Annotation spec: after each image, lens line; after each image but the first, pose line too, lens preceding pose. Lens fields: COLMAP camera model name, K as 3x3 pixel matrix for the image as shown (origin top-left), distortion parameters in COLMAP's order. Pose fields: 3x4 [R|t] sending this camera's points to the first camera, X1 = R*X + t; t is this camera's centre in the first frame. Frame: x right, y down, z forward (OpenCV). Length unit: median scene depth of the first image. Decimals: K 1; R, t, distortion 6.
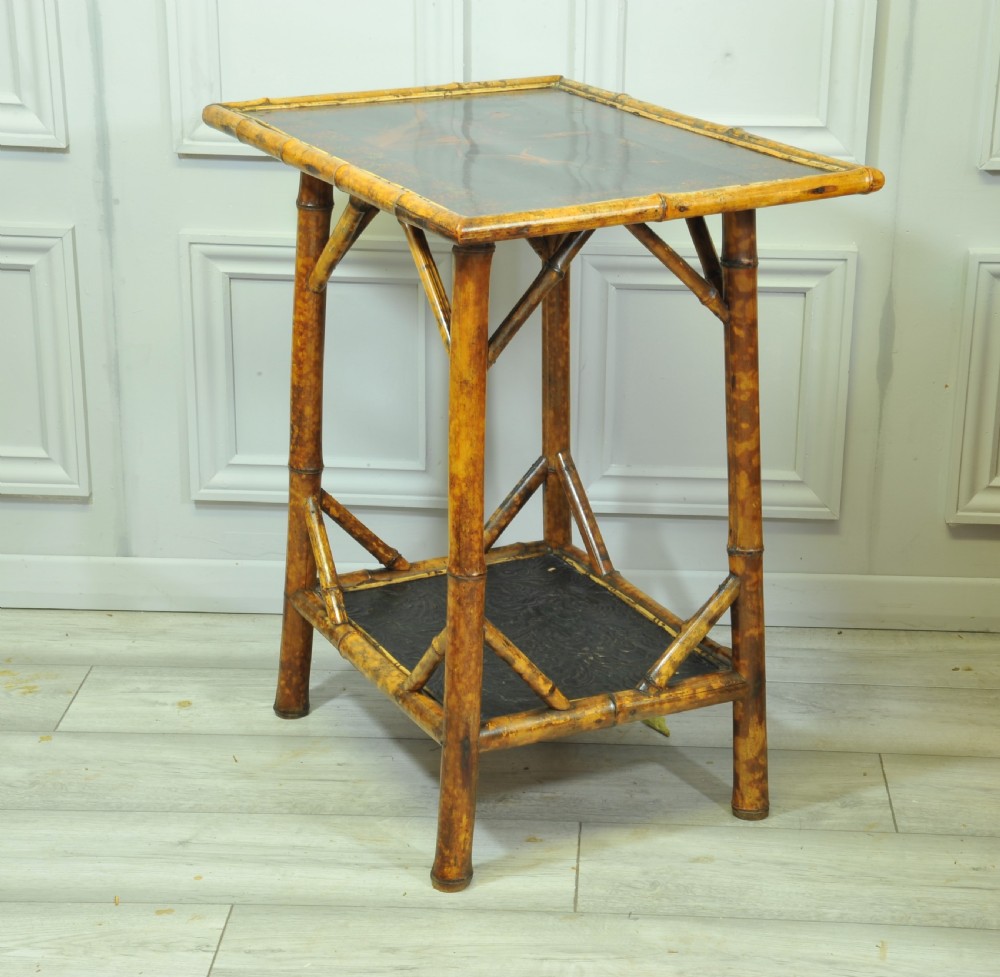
lens RADIAL K [[2349.9, 0, 529.0], [0, 2349.9, 508.5], [0, 0, 1]] dist [0.245502, 0.000000]
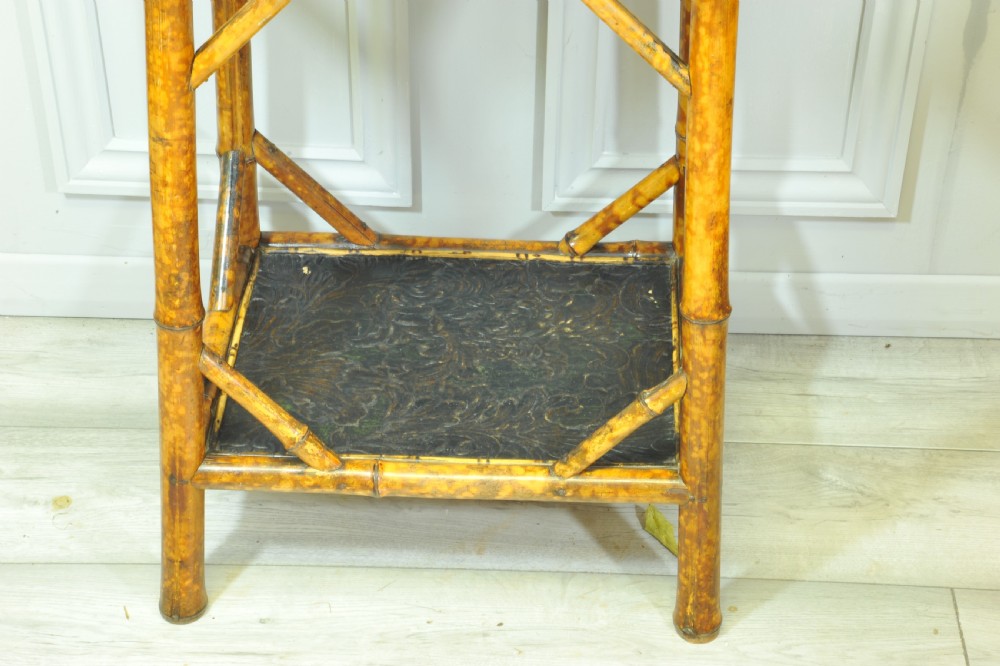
lens RADIAL K [[2230.8, 0, 501.8], [0, 2230.8, 350.0], [0, 0, 1]] dist [0.569630, 0.000000]
pose [[0.999895, -0.010899, 0.009536, -0.006343], [0.007462, 0.952076, 0.305770, -0.191542], [-0.012412, -0.305667, 0.952058, 0.287817]]
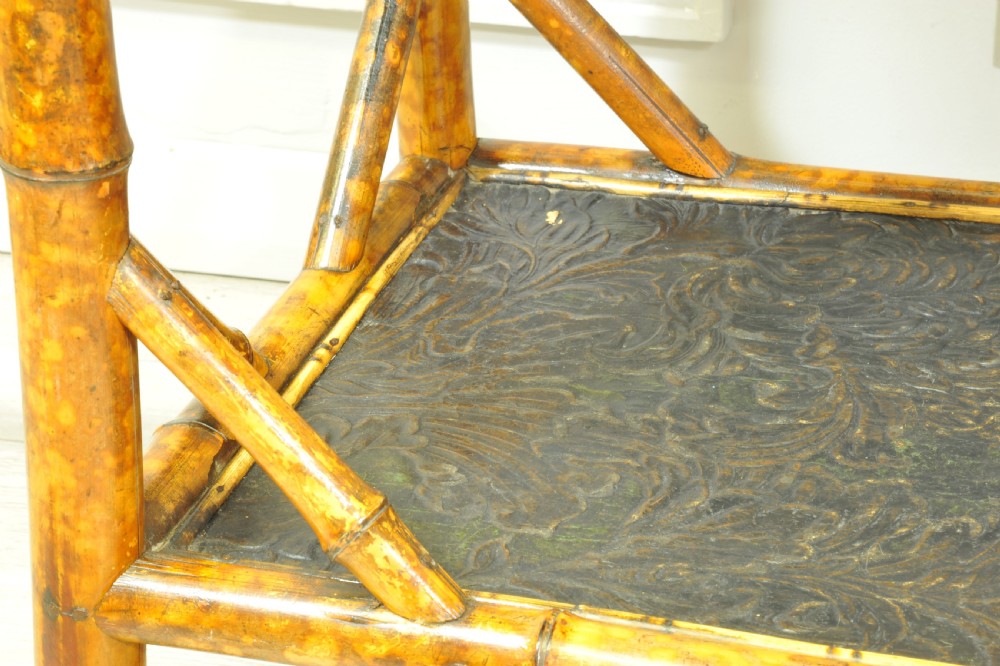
lens RADIAL K [[2930.3, 0, 499.1], [0, 2930.3, 333.9], [0, 0, 1]] dist [0.815911, 0.000000]
pose [[0.962610, 0.075666, -0.260108, 0.040115], [-0.031950, 0.985208, 0.168358, -0.042578], [0.268999, -0.153752, 0.950789, 0.602041]]
